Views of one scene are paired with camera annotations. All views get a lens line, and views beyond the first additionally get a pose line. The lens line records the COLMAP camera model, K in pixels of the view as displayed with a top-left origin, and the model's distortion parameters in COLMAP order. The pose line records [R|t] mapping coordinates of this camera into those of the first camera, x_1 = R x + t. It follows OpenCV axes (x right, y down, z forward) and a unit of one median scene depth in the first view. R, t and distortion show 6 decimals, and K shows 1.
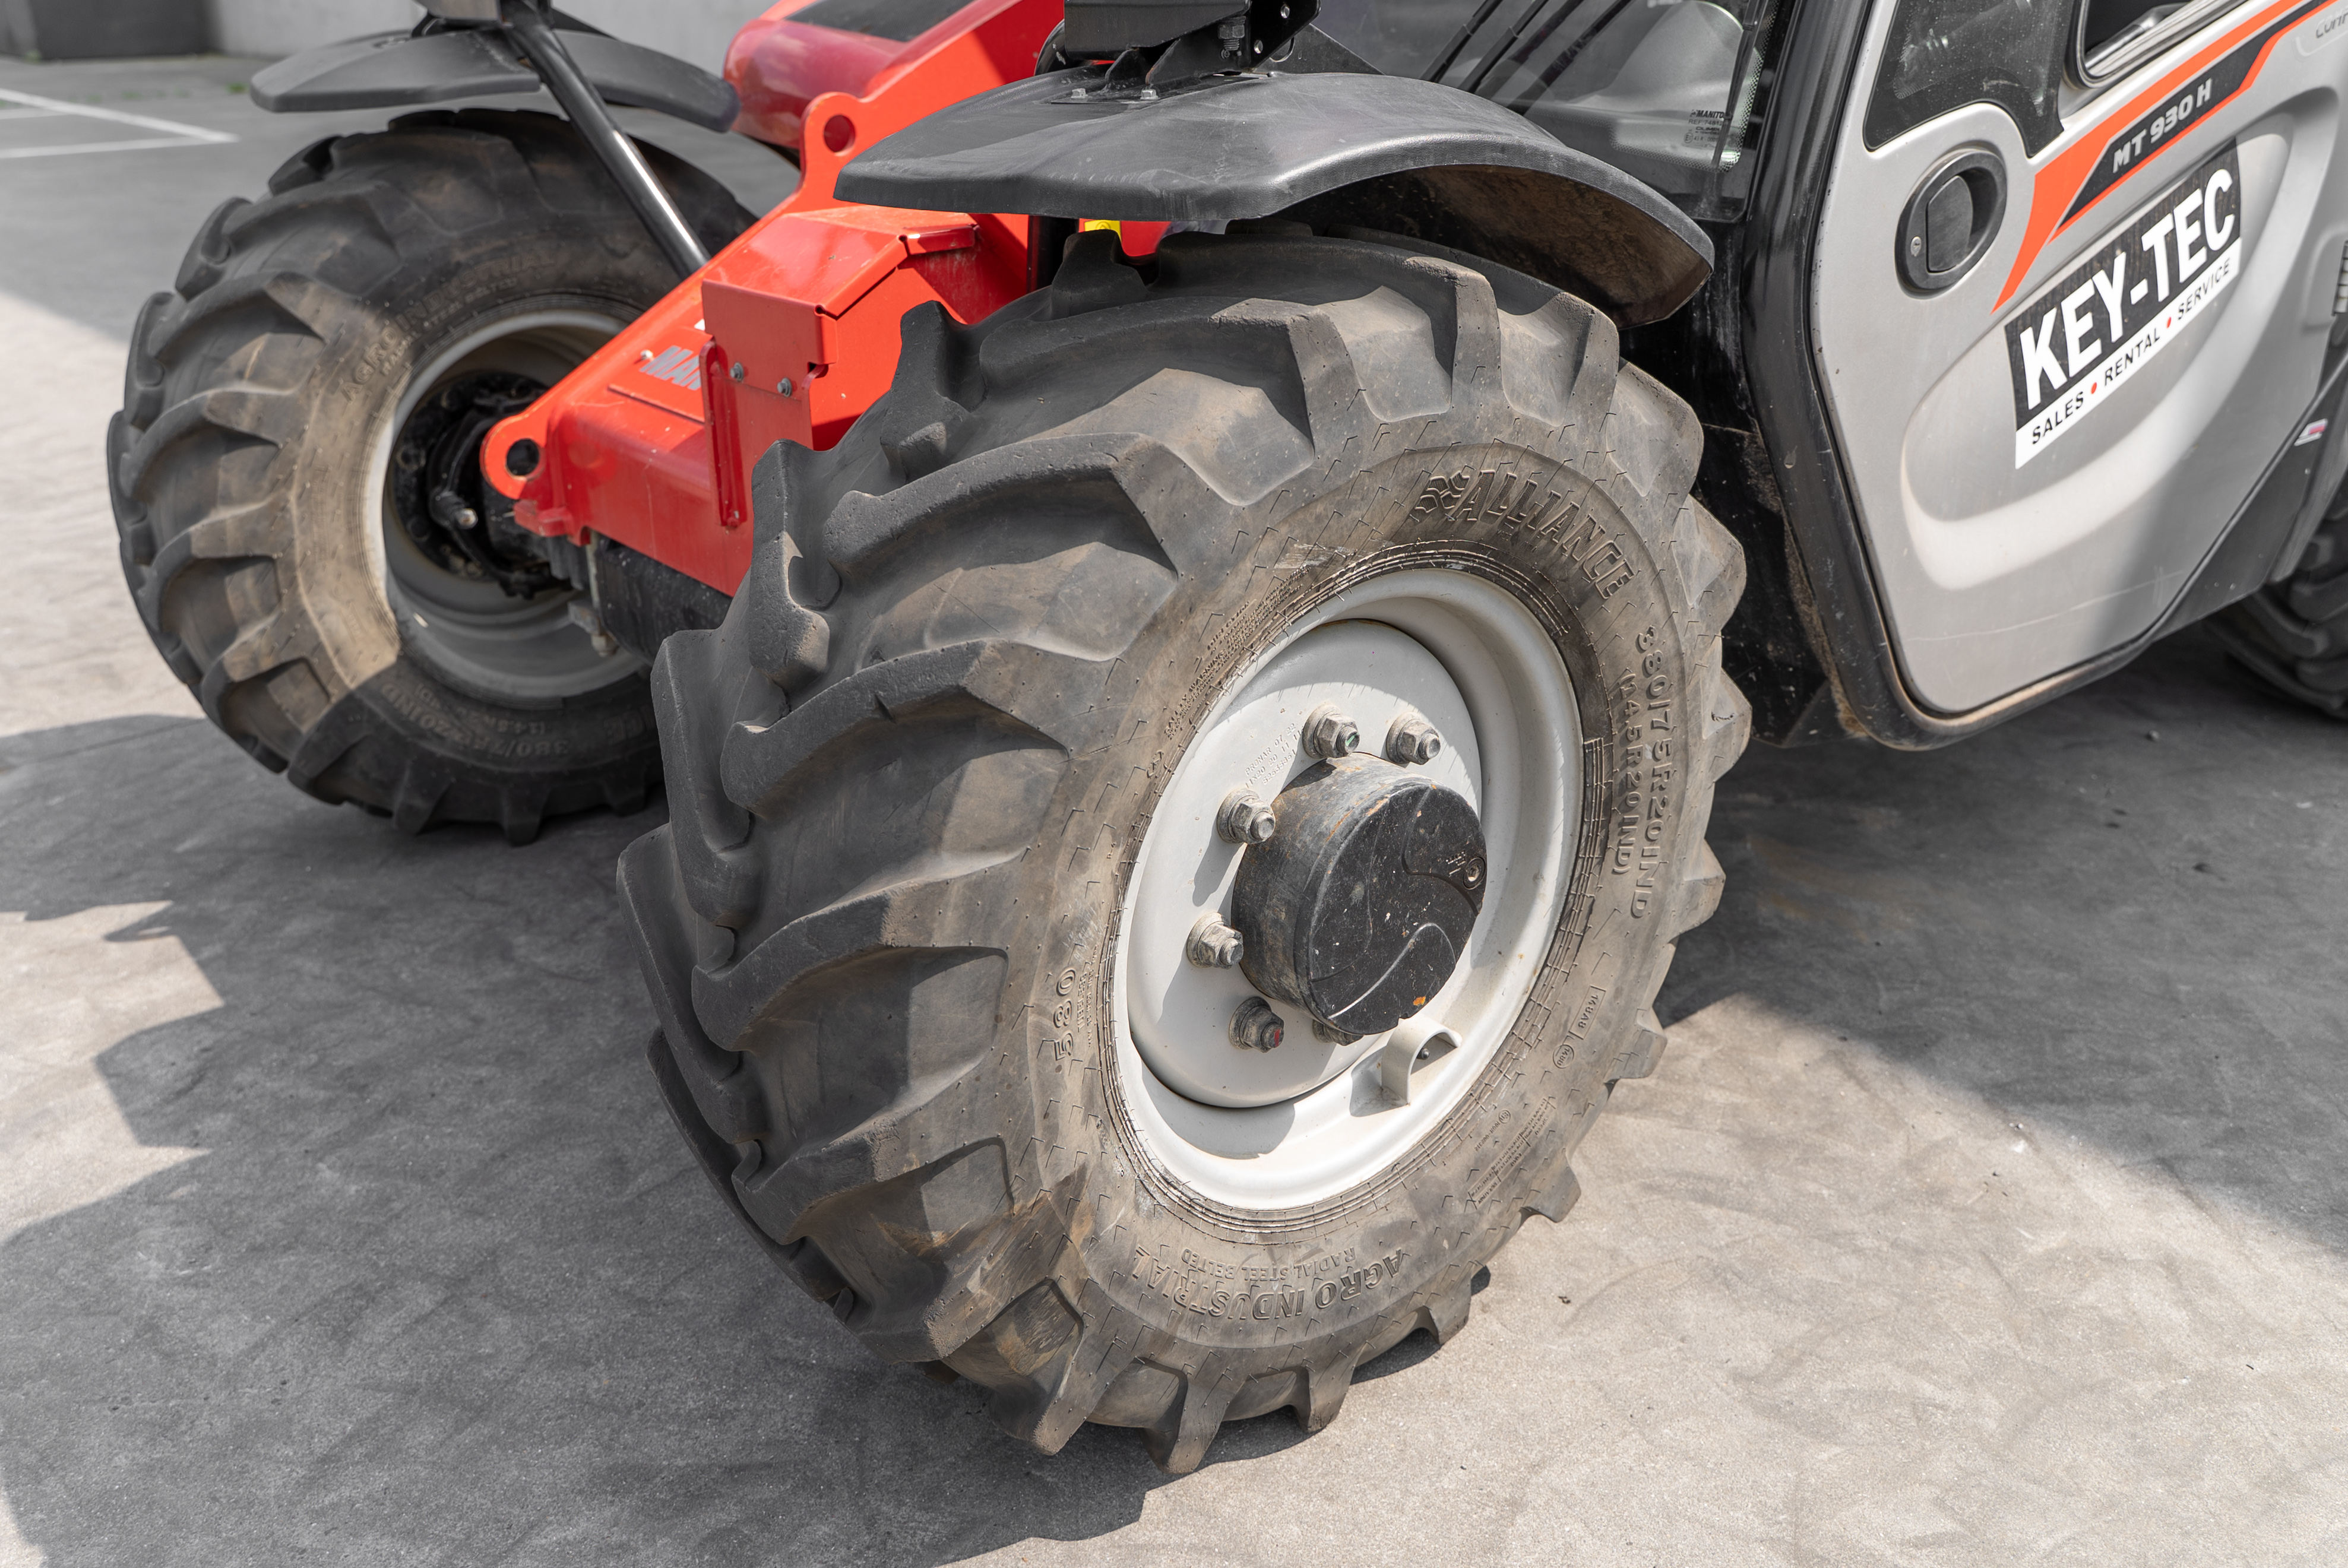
lens RADIAL K [[2003.6, 0, 1141.3], [0, 2003.6, 750.9], [0, 0, 1]] dist [0.003039, -0.001003]
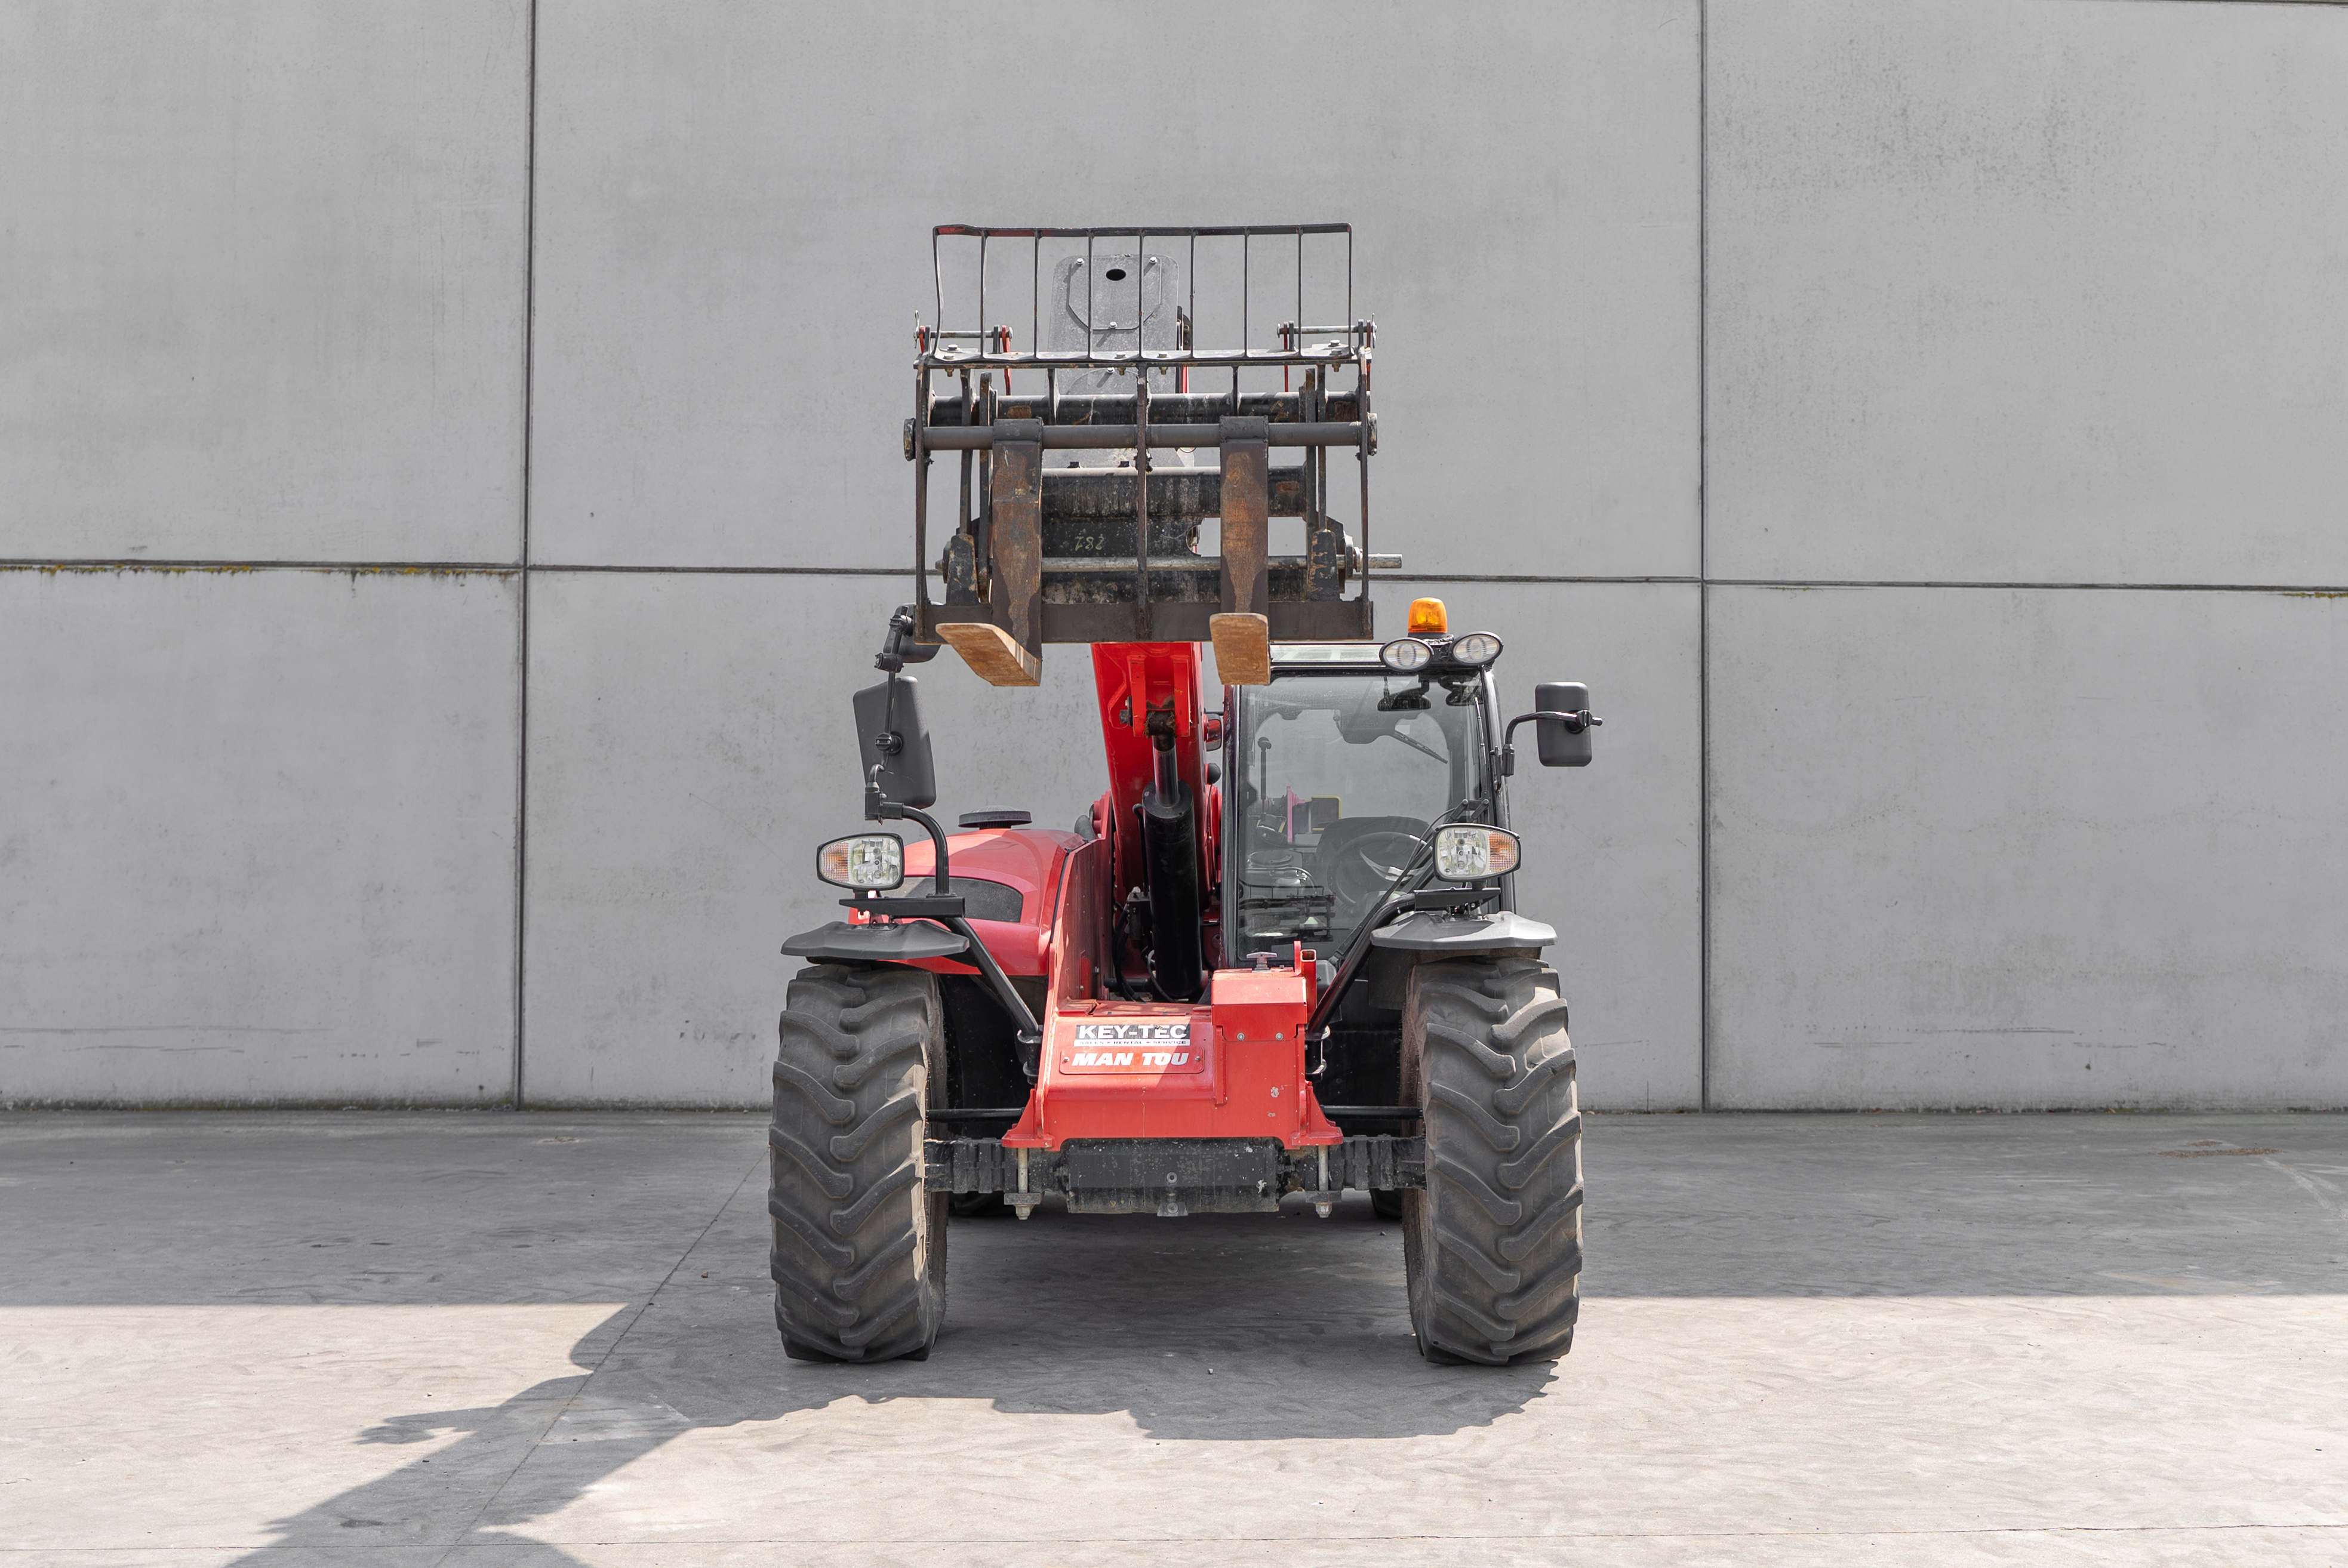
lens RADIAL K [[2759.1, 0, 1185.1], [0, 2759.1, 776.9], [0, 0, 1]] dist [-0.009790, 0.003809]
pose [[0.645678, 0.013887, 0.763483, -2.331527], [0.292018, 0.919346, -0.263681, 0.325390], [-0.705567, 0.393204, 0.589547, -0.904407]]
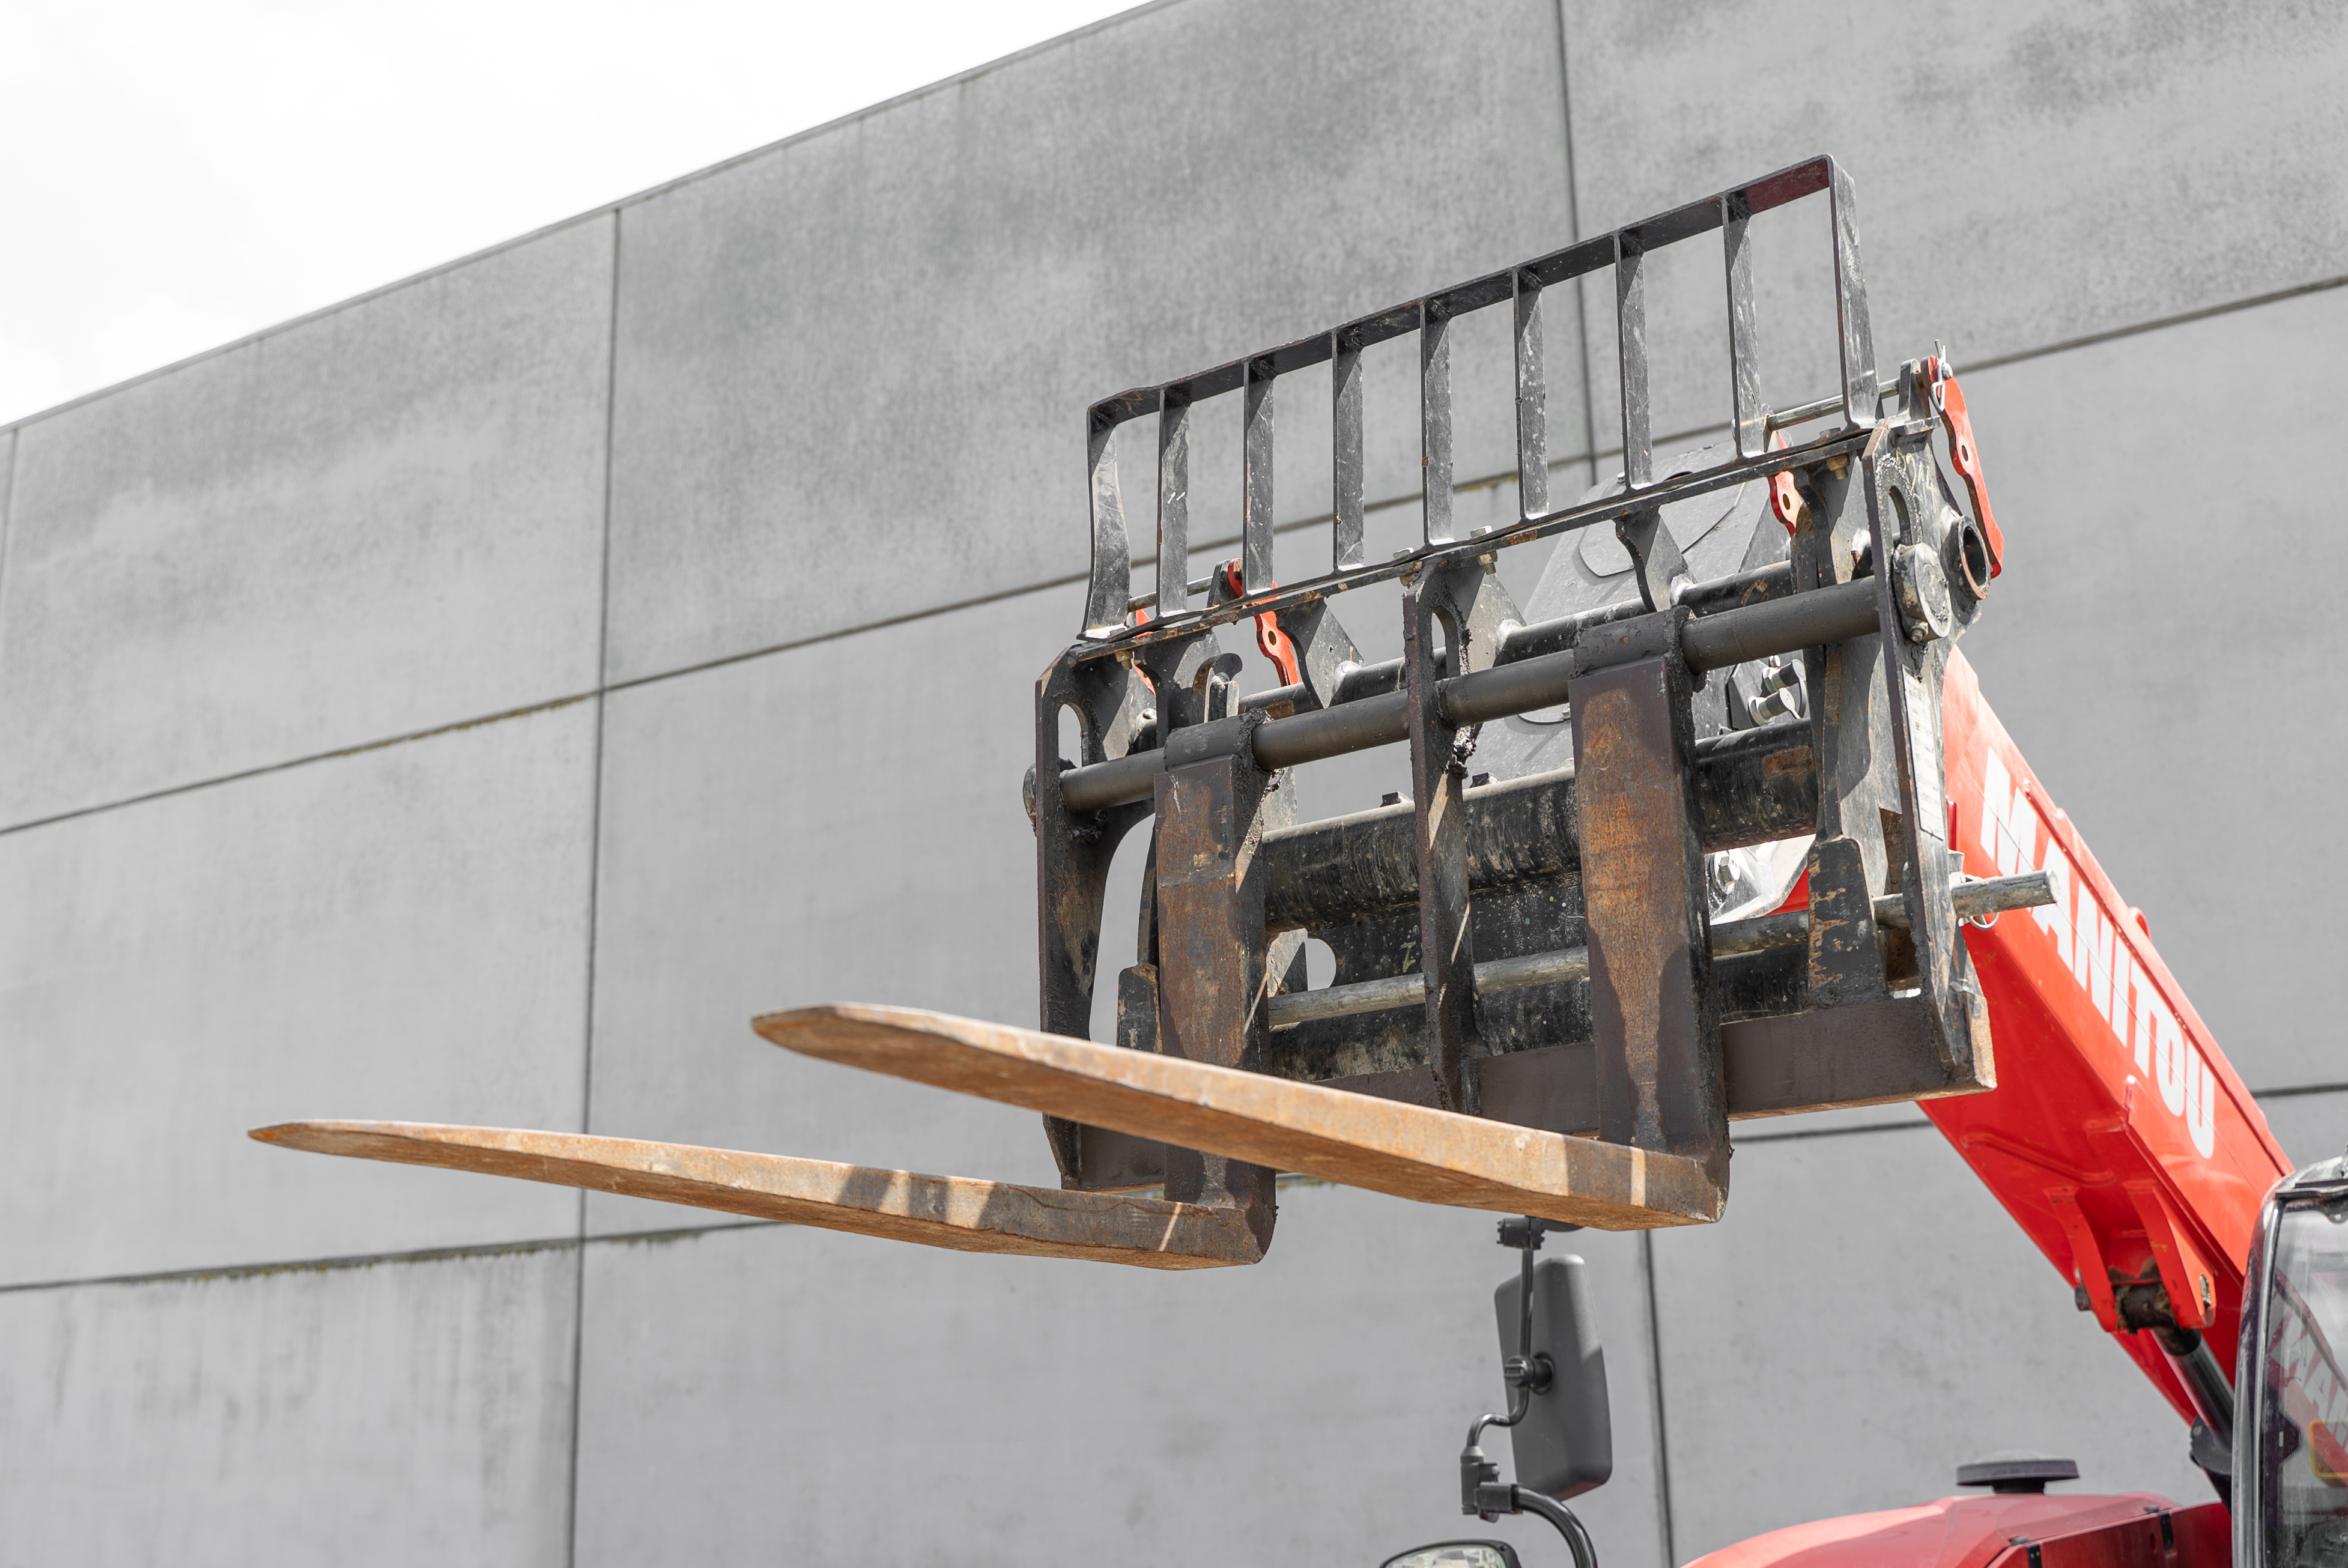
lens RADIAL K [[2544.9, 0, 1093.9], [0, 2544.9, 800.0], [0, 0, 1]] dist [-0.012996, 0.006484]
pose [[0.971175, 0.031831, 0.236232, -0.947119], [0.117213, 0.799174, -0.589561, 0.040245], [-0.207557, 0.600256, 0.772407, -0.341276]]
